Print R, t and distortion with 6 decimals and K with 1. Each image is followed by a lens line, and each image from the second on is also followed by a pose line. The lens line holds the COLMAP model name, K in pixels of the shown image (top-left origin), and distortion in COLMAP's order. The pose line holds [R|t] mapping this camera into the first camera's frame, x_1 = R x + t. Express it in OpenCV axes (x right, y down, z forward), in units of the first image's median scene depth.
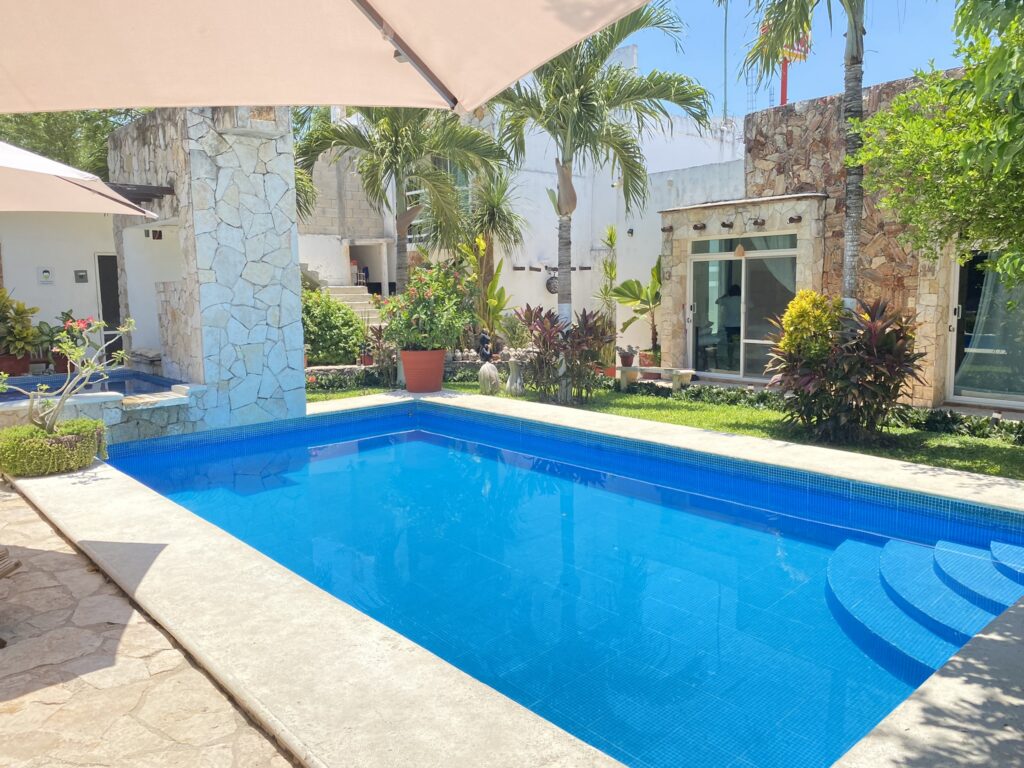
lens RADIAL K [[770.5, 0, 517.8], [0, 770.5, 369.2], [0, 0, 1]] dist [0.032563, -0.026243]
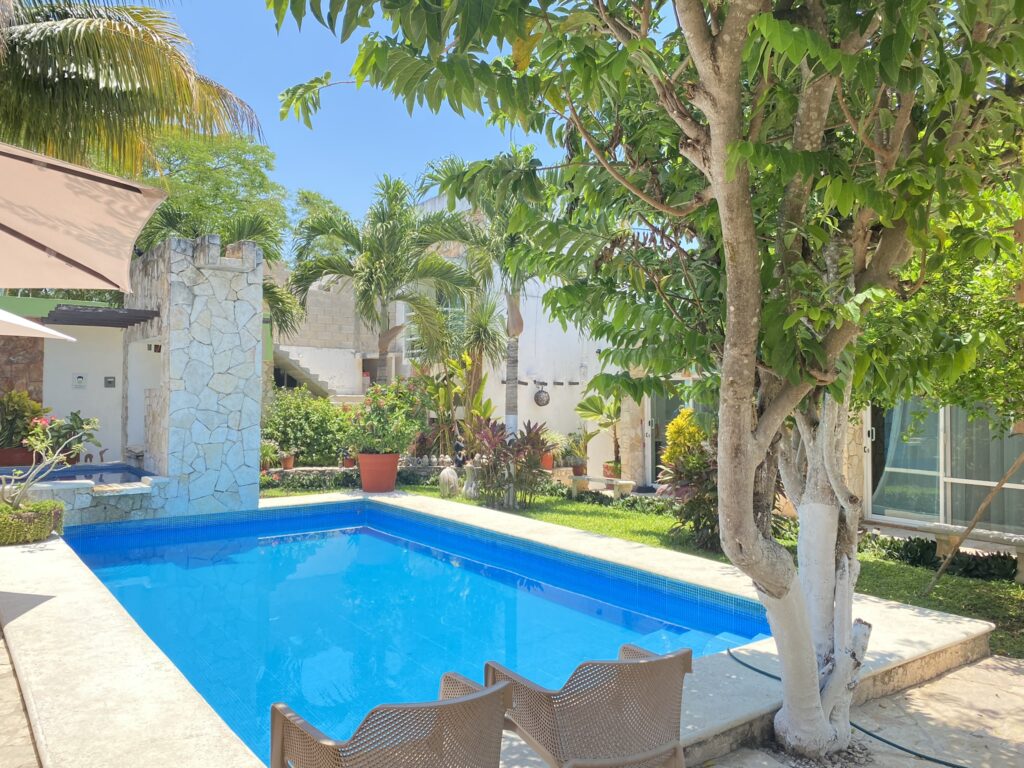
lens RADIAL K [[770.5, 0, 513.6], [0, 770.5, 373.2], [0, 0, 1]] dist [0.032563, -0.026243]
pose [[0.995698, 0.021511, -0.090126, 0.198758], [-0.033846, 0.989902, -0.137655, 0.007590], [0.086255, 0.140113, 0.986371, -0.117406]]
